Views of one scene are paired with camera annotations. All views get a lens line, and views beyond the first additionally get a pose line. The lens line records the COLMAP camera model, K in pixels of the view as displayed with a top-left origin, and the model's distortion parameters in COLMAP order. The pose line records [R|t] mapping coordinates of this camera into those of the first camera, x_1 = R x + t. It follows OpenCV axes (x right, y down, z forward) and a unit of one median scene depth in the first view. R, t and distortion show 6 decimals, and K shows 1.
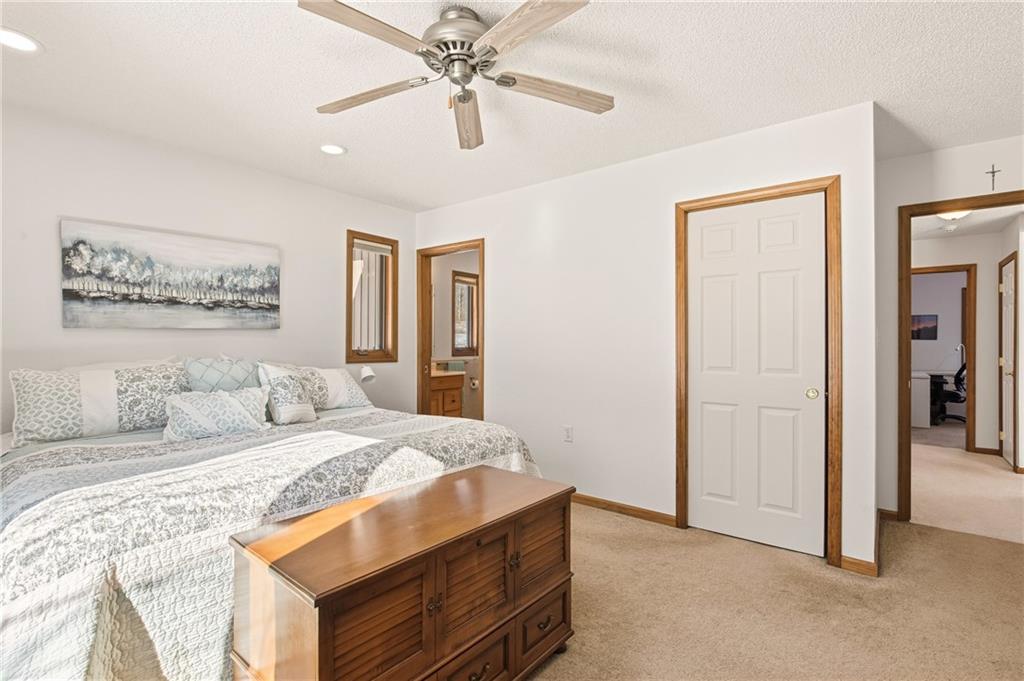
lens RADIAL K [[469.0, 0, 507.0], [0, 469.0, 342.7], [0, 0, 1]] dist [-0.017358, 0.003144]
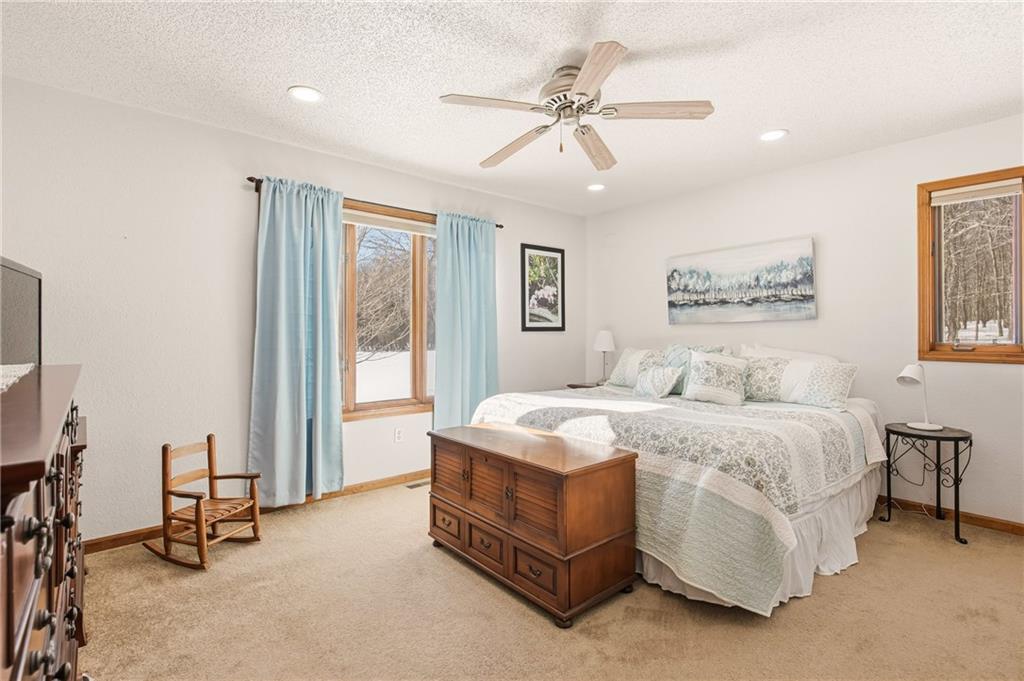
lens RADIAL K [[469.0, 0, 507.1], [0, 469.0, 333.4], [0, 0, 1]] dist [-0.017358, 0.003144]
pose [[-0.177622, -0.003006, -0.984094, 0.713171], [-0.001858, 0.999995, -0.002720, 0.005162], [0.984097, 0.001346, -0.177626, 0.652475]]
